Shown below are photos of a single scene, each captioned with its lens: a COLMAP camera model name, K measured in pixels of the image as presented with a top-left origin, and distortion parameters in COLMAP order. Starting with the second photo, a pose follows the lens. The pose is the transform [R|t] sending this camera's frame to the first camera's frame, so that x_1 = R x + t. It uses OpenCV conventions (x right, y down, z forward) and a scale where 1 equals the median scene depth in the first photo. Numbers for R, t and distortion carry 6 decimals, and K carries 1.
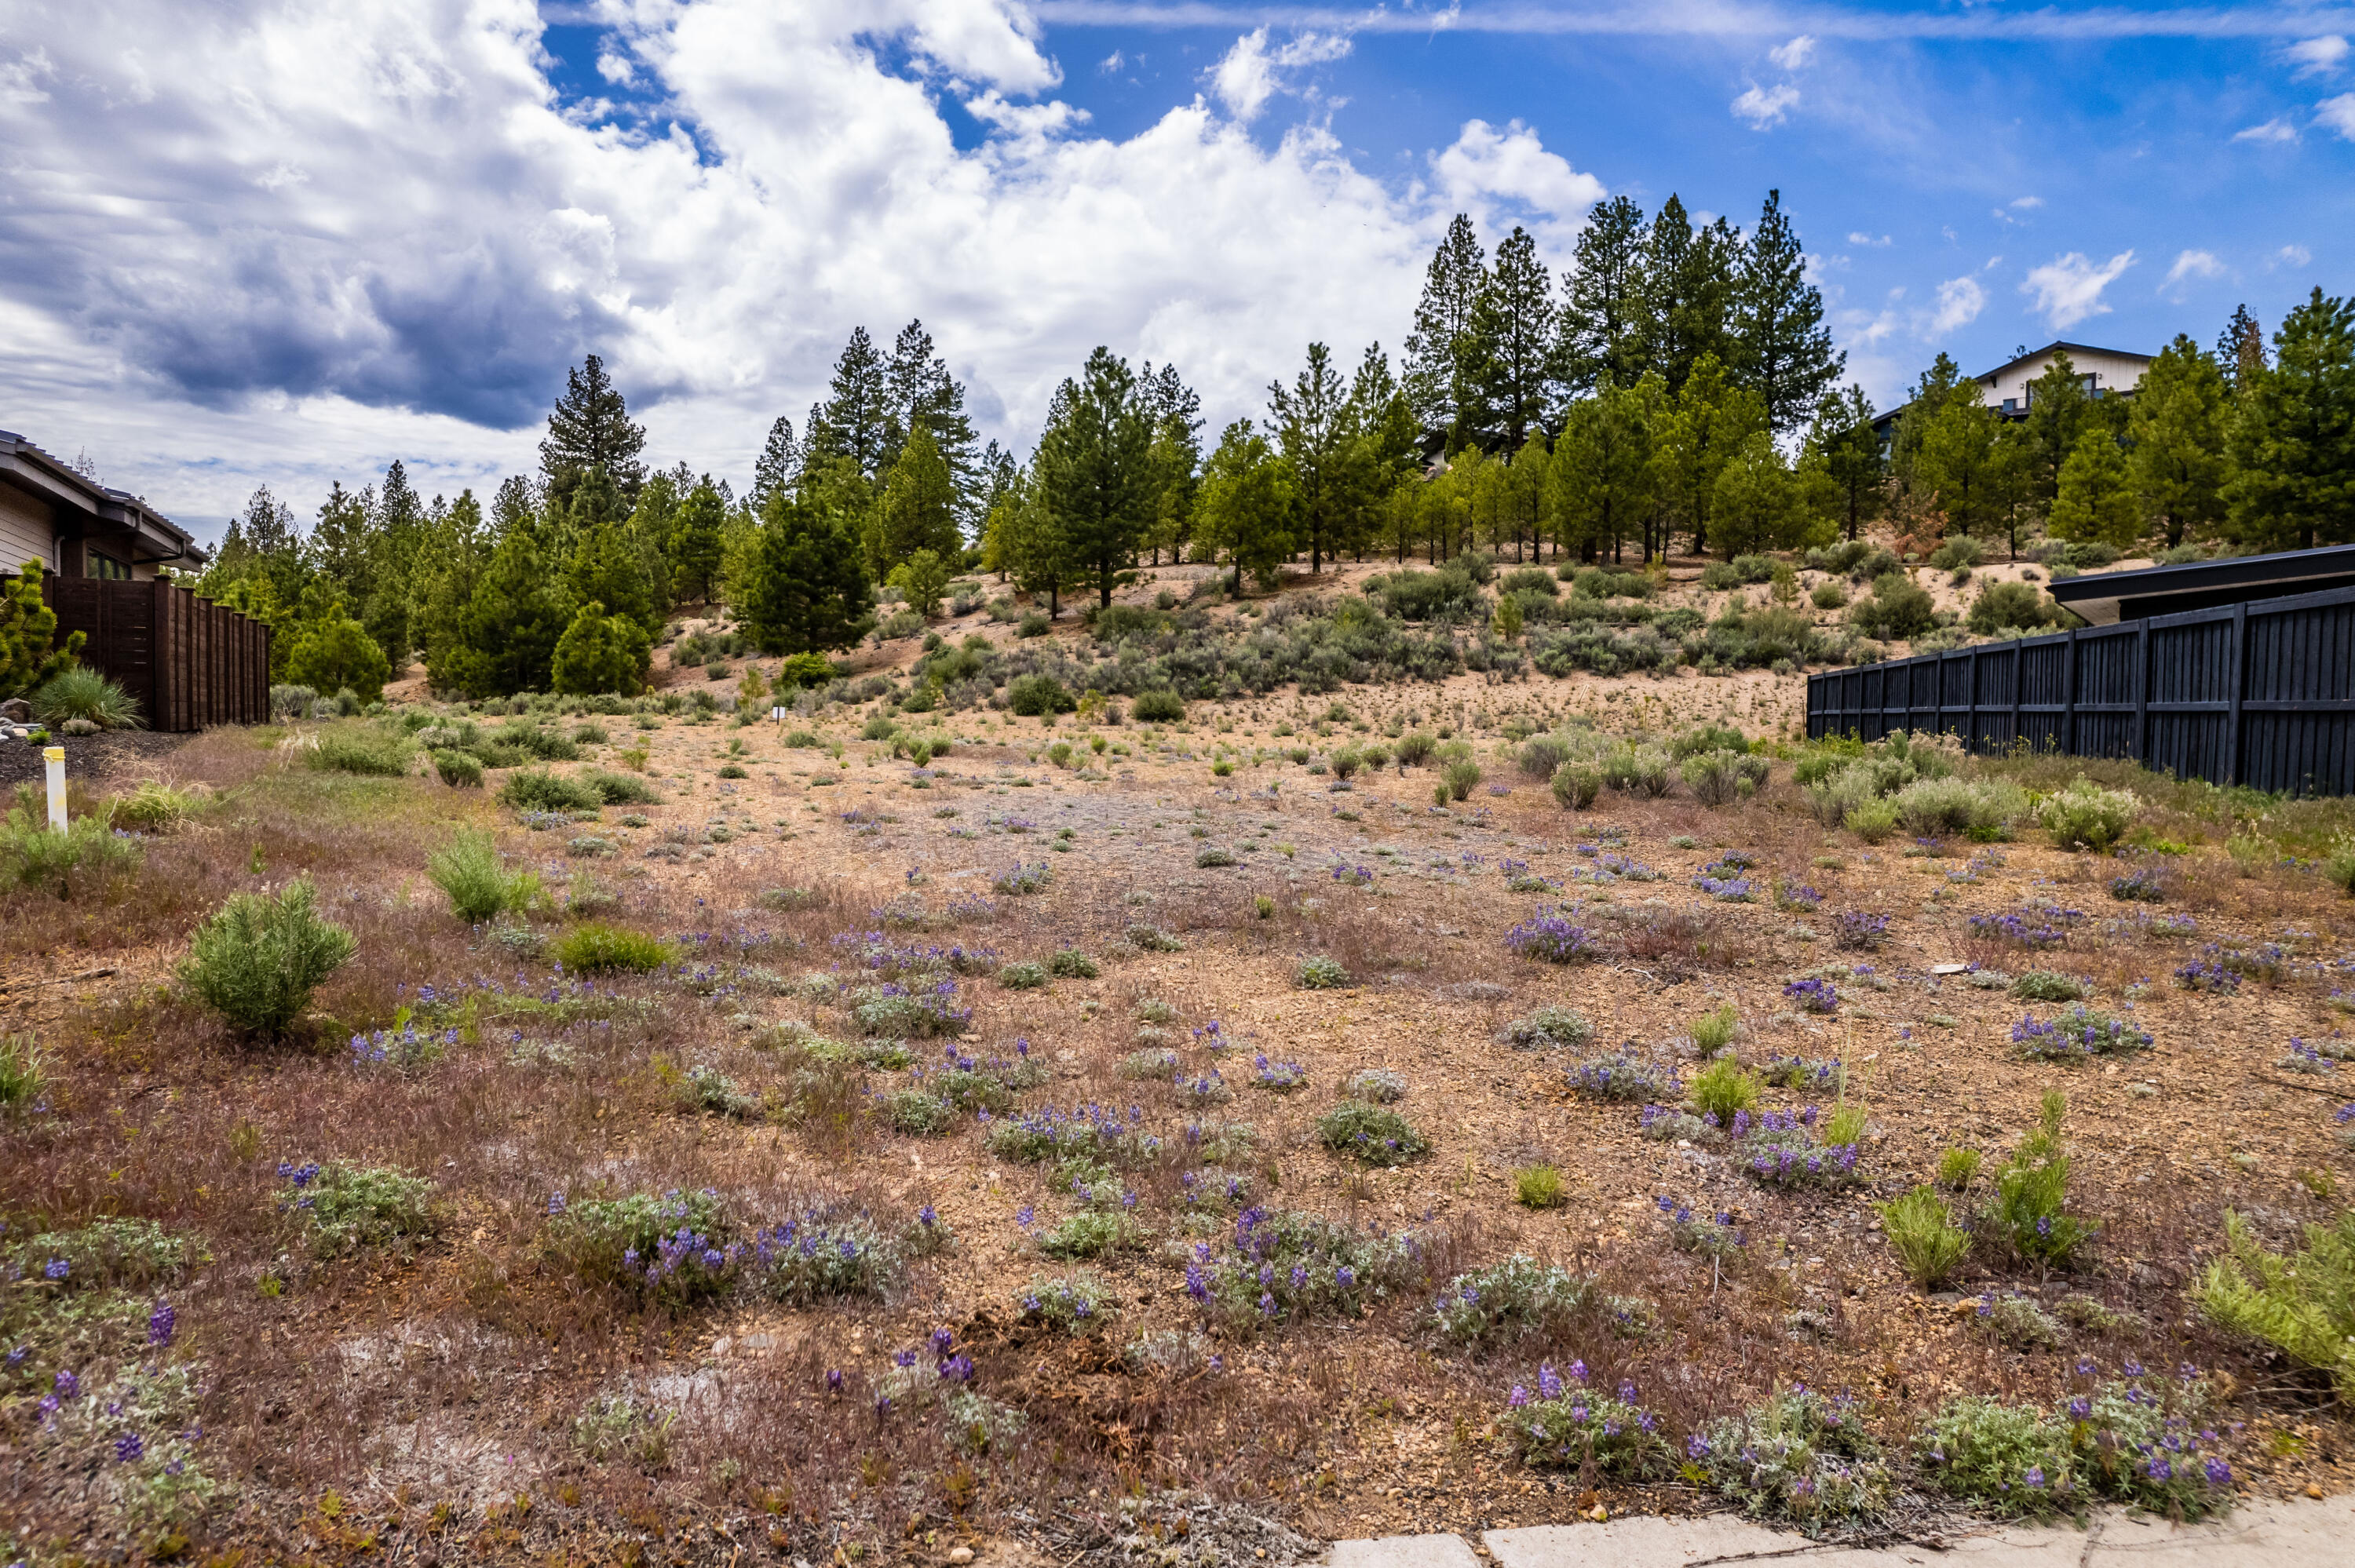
lens RADIAL K [[1548.8, 0, 1172.3], [0, 1548.8, 798.6], [0, 0, 1]] dist [-0.076793, 0.062758]
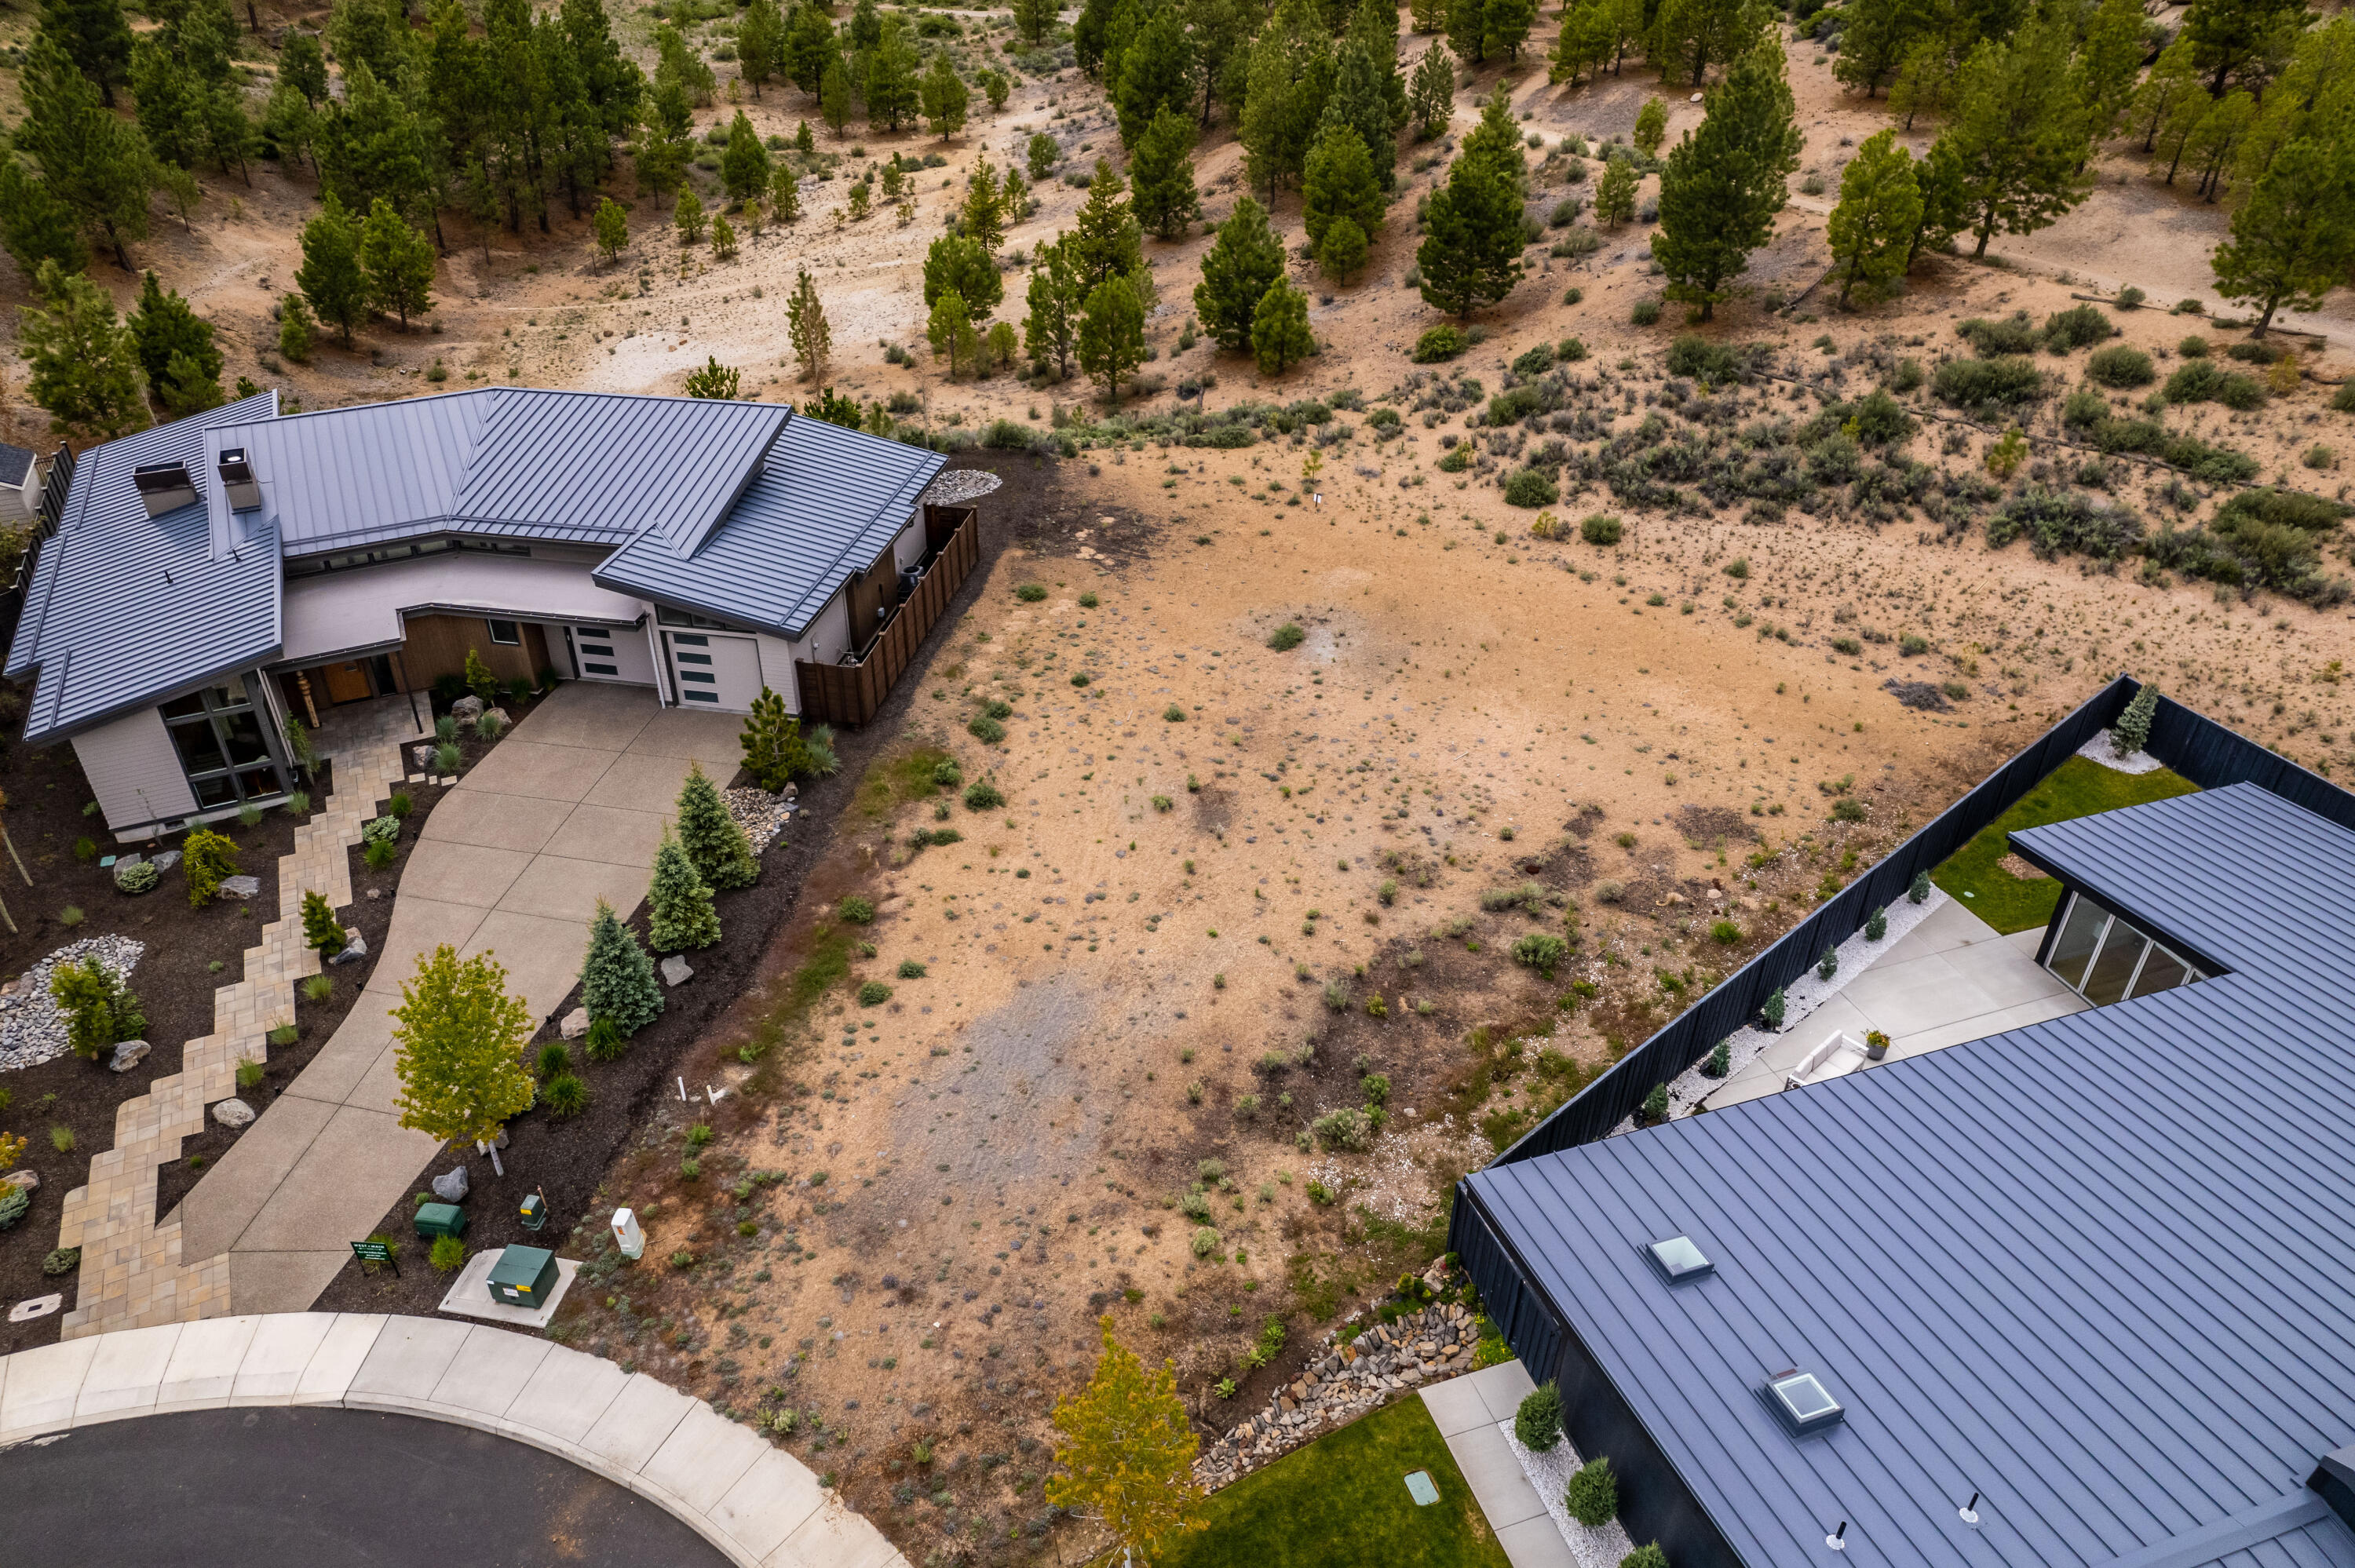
lens RADIAL K [[1548.8, 0, 1172.3], [0, 1548.8, 798.6], [0, 0, 1]] dist [-0.076793, 0.062758]
pose [[0.816638, 0.306922, -0.488775, 0.301497], [-0.018611, 0.860440, 0.509212, -0.391647], [0.576850, -0.406746, 0.708380, -0.145028]]
